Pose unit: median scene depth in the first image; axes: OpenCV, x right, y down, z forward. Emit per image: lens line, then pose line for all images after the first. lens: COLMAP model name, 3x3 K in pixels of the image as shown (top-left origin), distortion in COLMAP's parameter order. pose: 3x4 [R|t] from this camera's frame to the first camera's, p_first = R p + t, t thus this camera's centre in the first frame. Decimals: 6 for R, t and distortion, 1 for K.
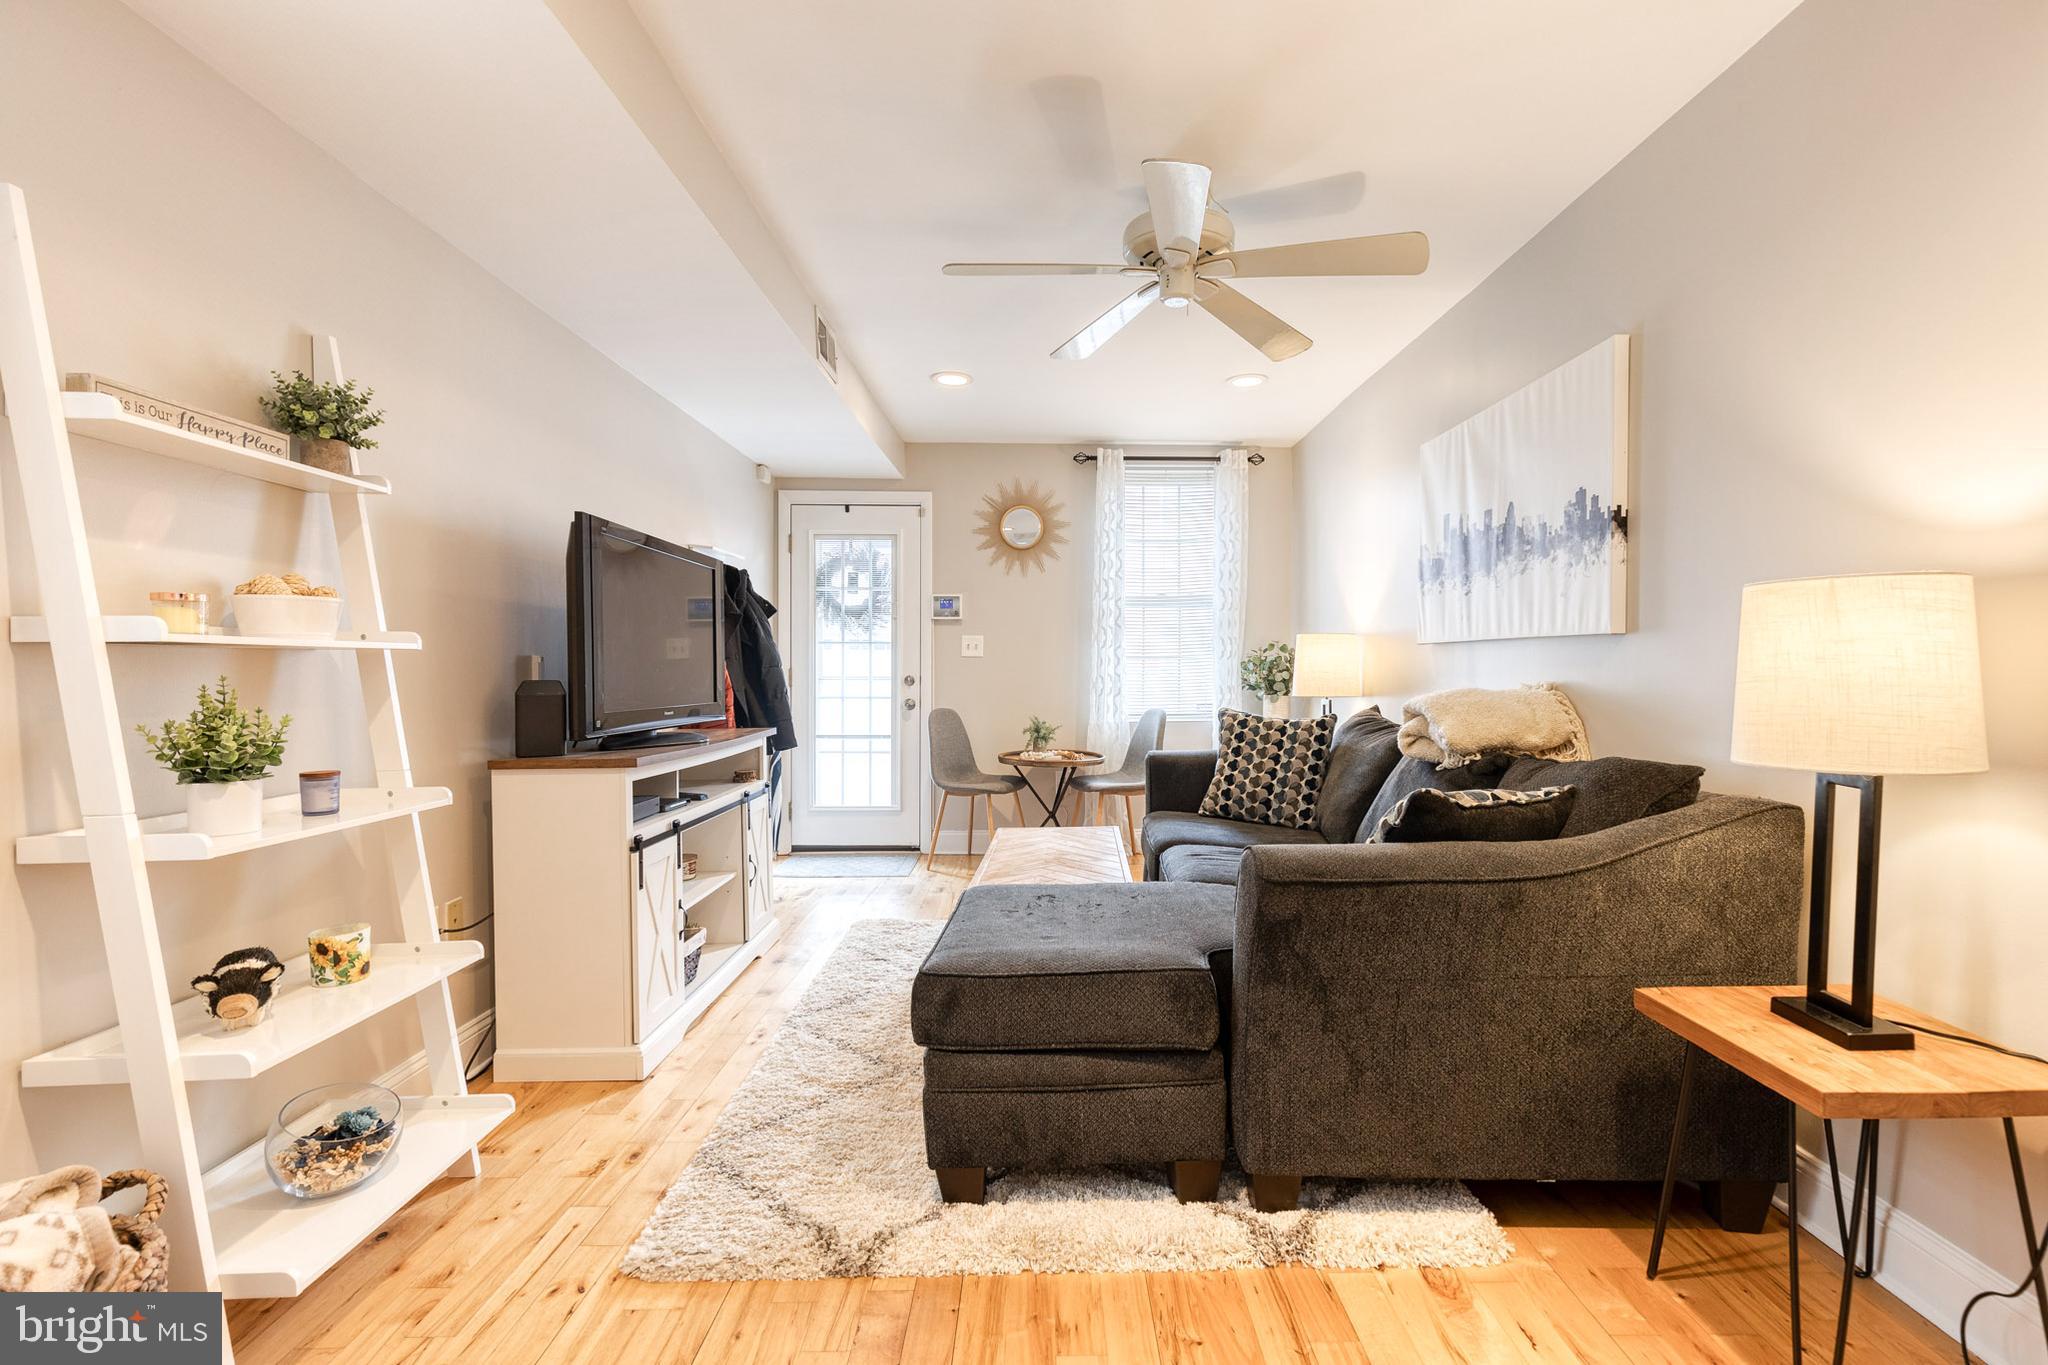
lens RADIAL K [[912.8, 0, 1033.0], [0, 912.8, 675.1], [0, 0, 1]] dist [0.007435, -0.001016]
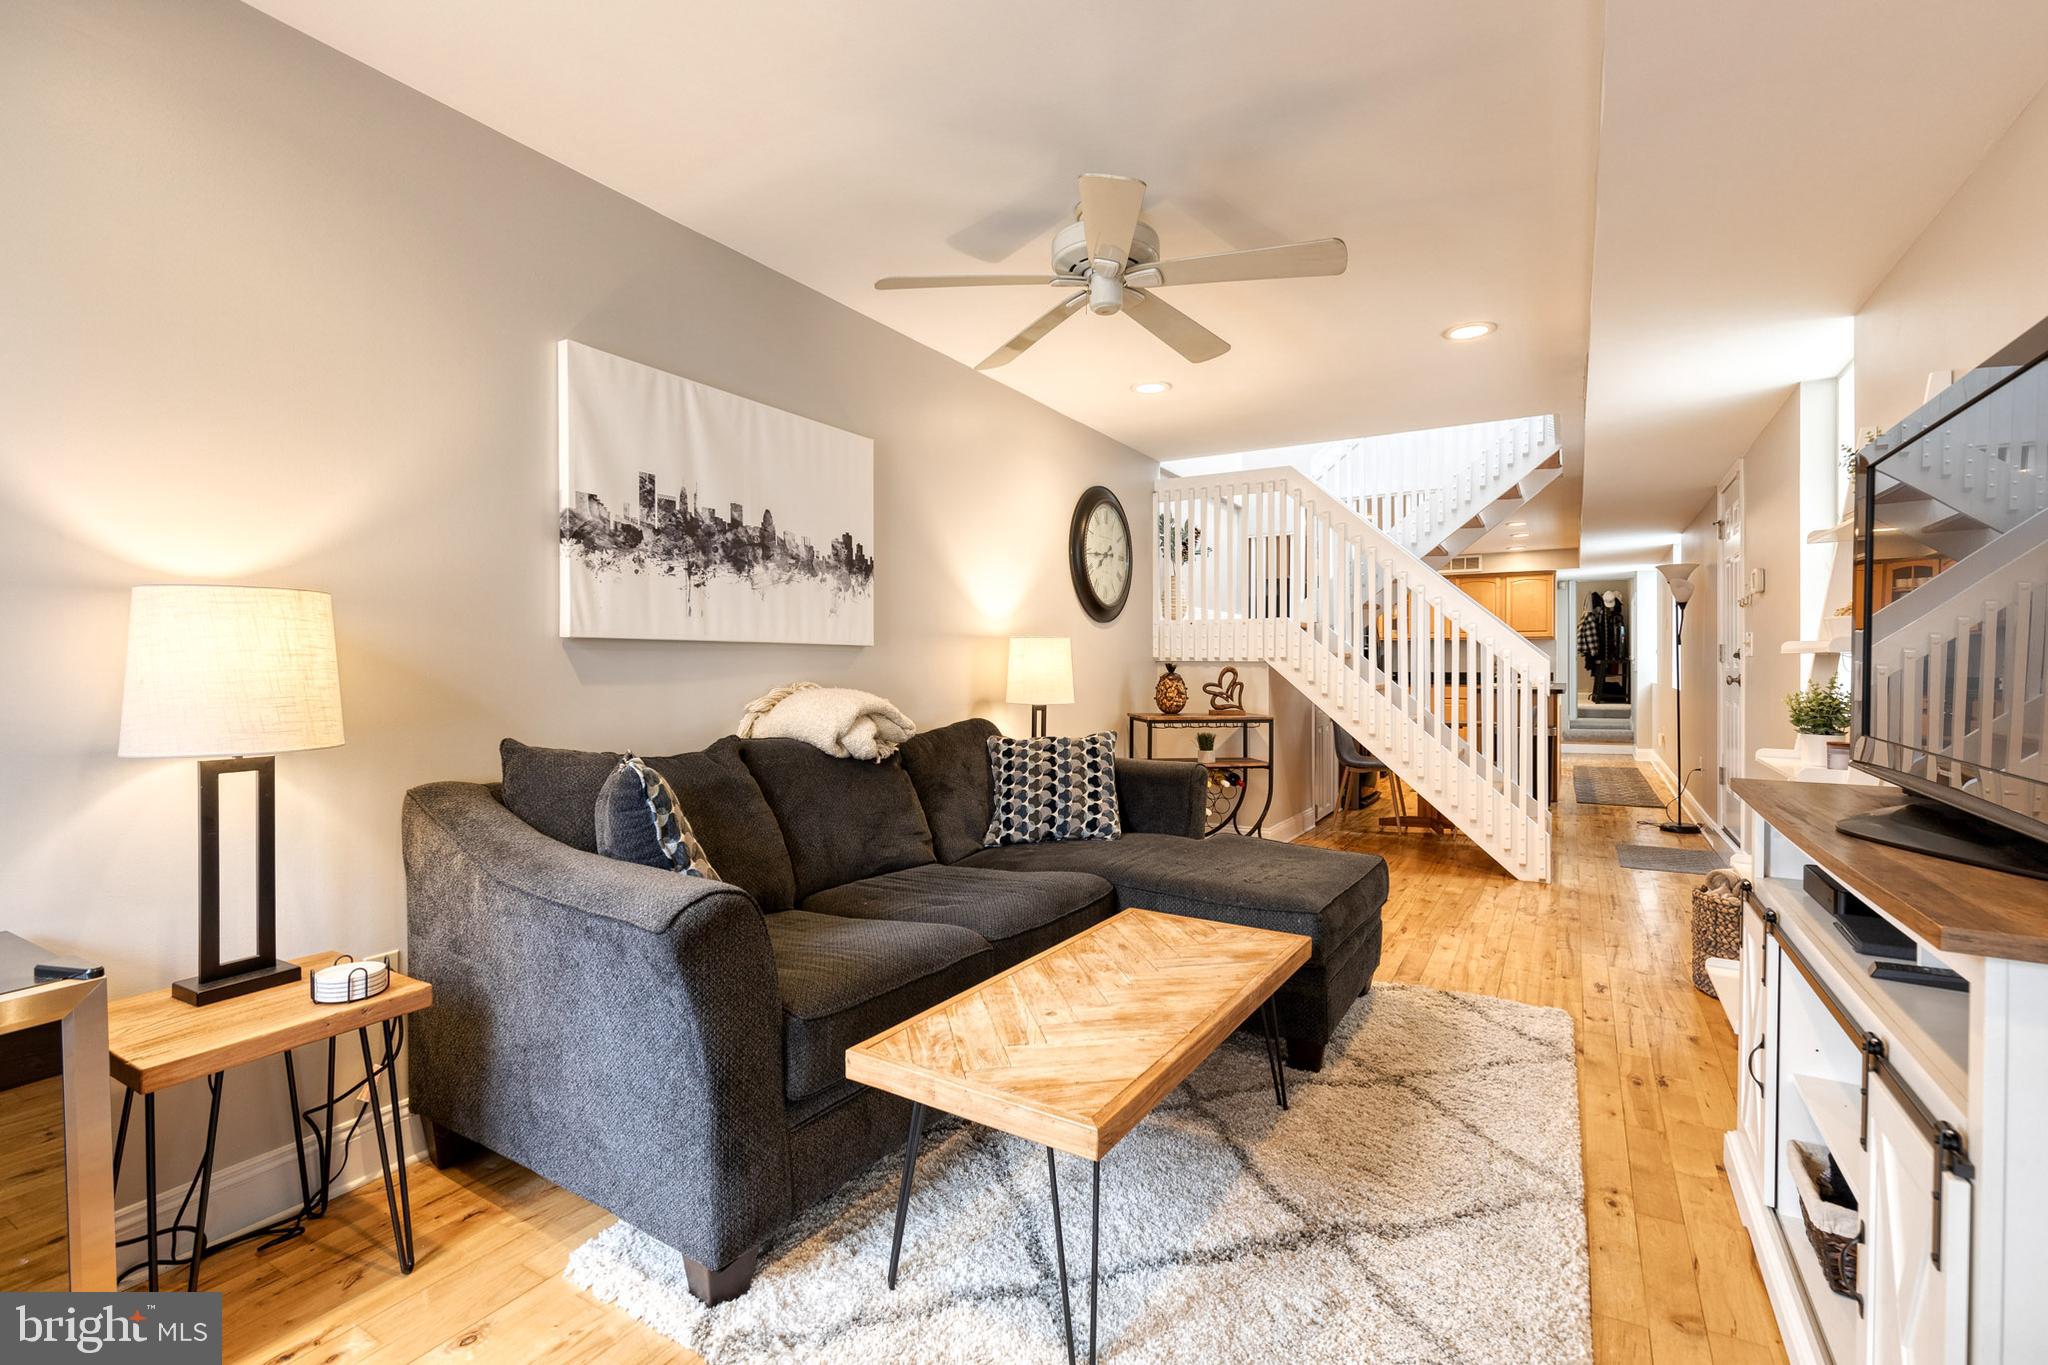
lens RADIAL K [[912.8, 0, 1041.4], [0, 912.8, 675.6], [0, 0, 1]] dist [0.007435, -0.001016]
pose [[-0.864383, -0.003534, 0.502821, -0.296329], [0.002952, 0.999922, 0.012102, -0.015262], [-0.502825, 0.011945, -0.864306, 1.967643]]
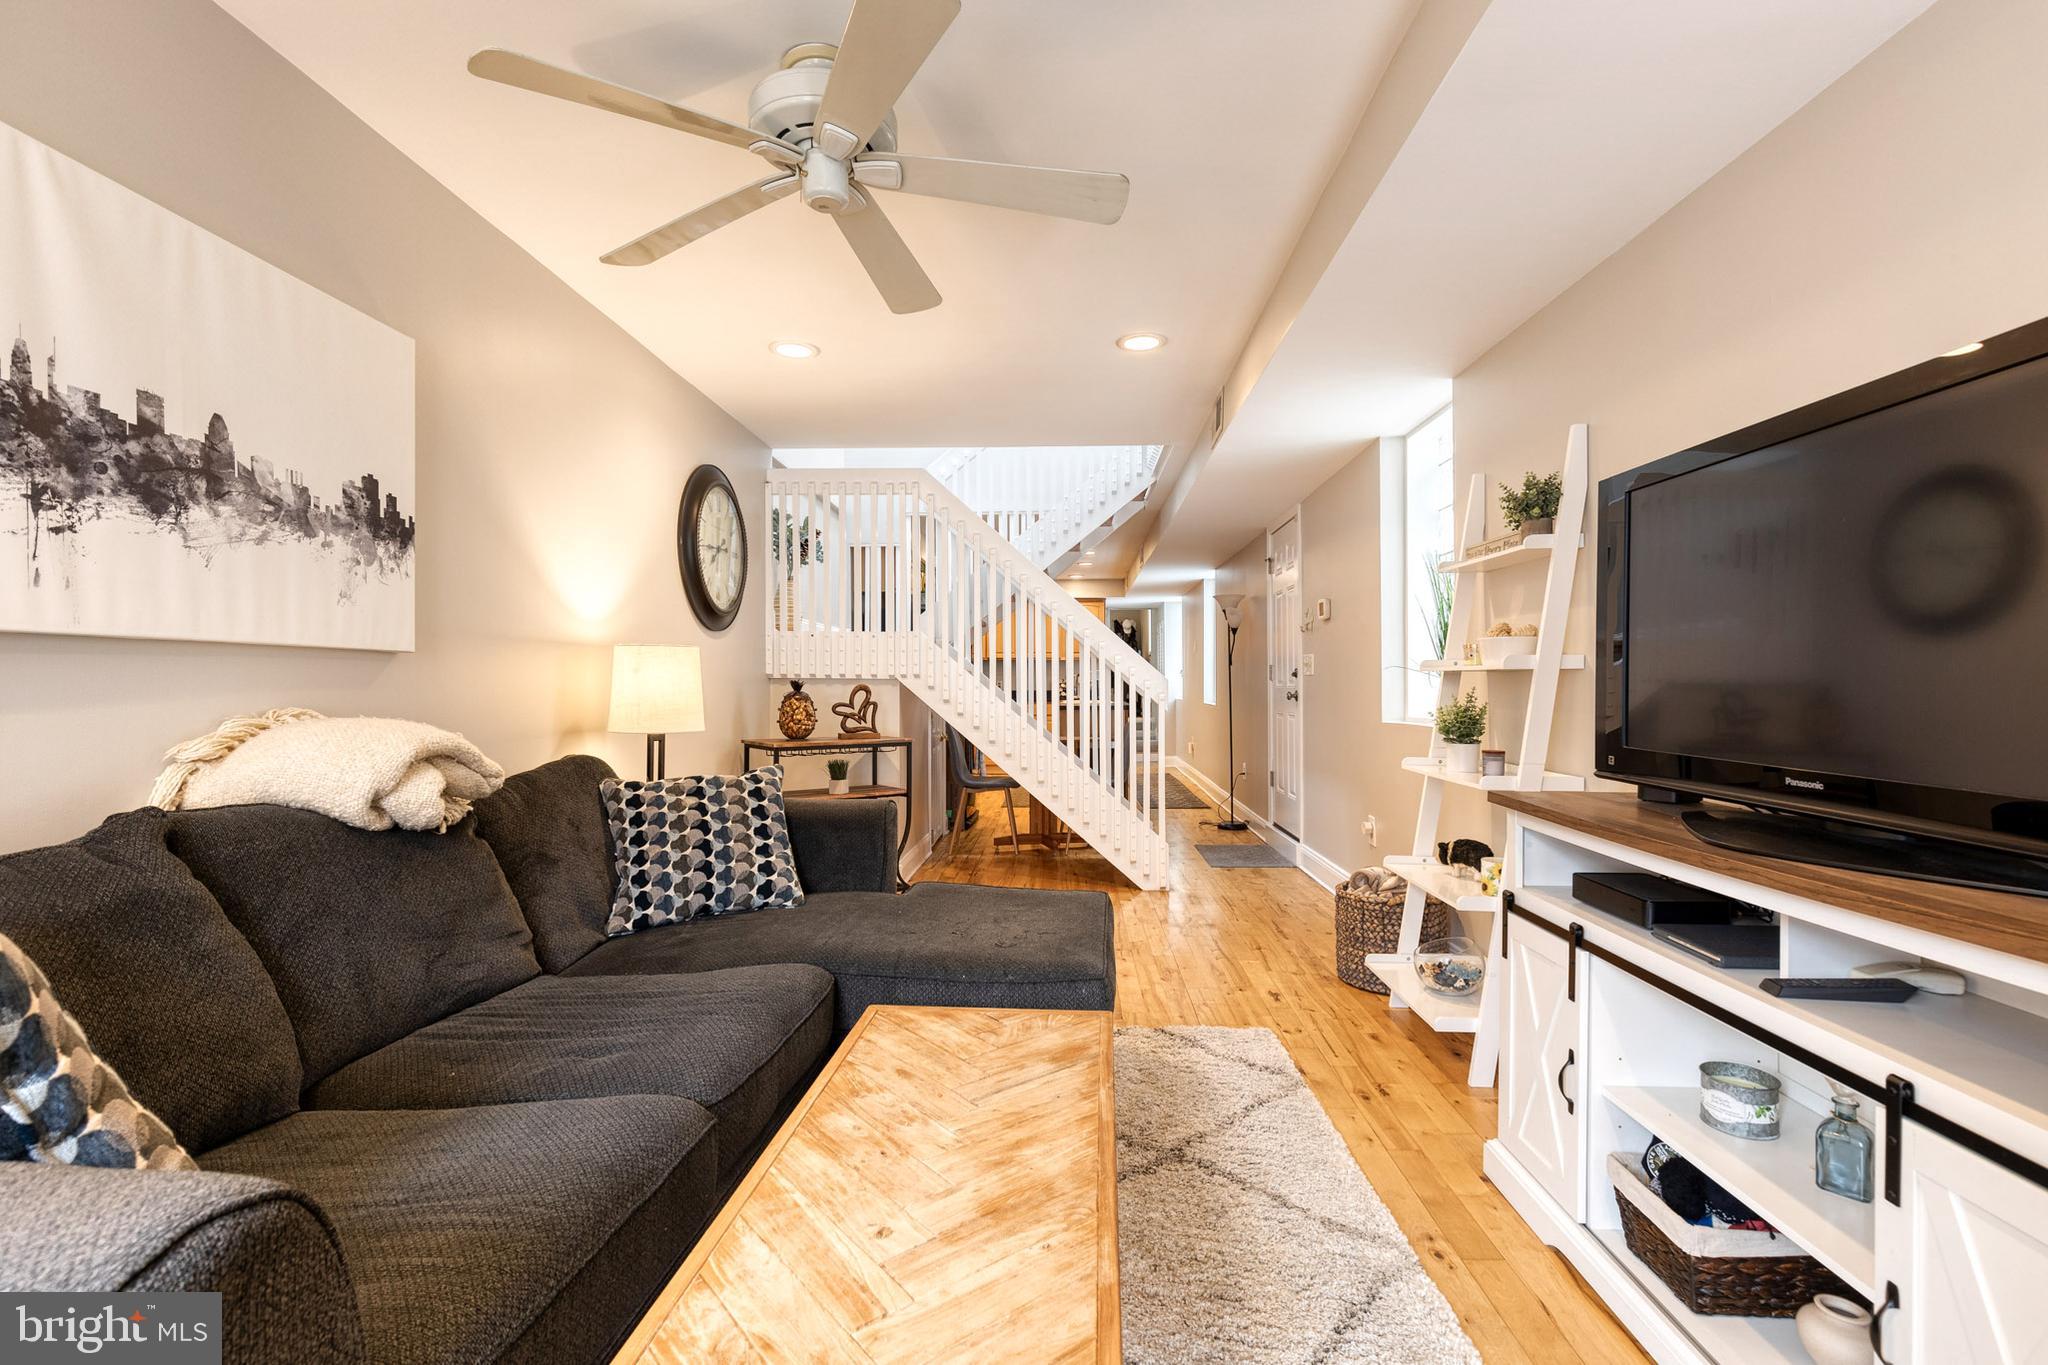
lens RADIAL K [[912.8, 0, 1039.7], [0, 912.8, 683.3], [0, 0, 1]] dist [0.007435, -0.001016]
pose [[-0.999490, 0.003177, 0.031767, -0.041942], [0.003201, 0.999995, 0.000678, -0.011510], [-0.031765, 0.000780, -0.999495, 1.799018]]
